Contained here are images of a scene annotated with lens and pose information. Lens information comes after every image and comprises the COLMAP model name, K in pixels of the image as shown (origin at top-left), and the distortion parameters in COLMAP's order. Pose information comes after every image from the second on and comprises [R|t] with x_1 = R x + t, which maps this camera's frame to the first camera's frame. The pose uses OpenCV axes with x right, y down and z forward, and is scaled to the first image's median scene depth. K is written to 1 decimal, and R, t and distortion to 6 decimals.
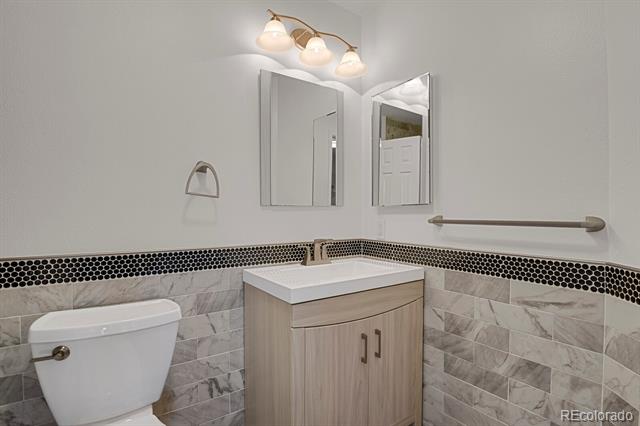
lens RADIAL K [[326.1, 0, 319.8], [0, 326.1, 214.5], [0, 0, 1]] dist [-0.002911, -0.000345]
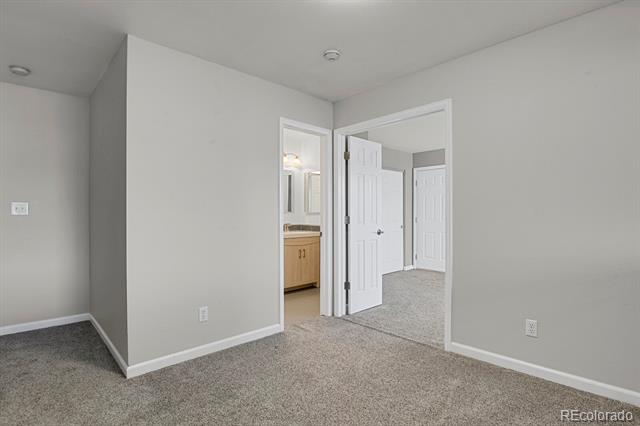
lens RADIAL K [[326.1, 0, 320.8], [0, 326.1, 215.6], [0, 0, 1]] dist [-0.002911, -0.000345]
pose [[0.989662, -0.000532, 0.143415, -0.143945], [0.002170, 0.999934, -0.011266, 0.045534], [-0.143400, 0.011461, 0.989598, -2.503329]]
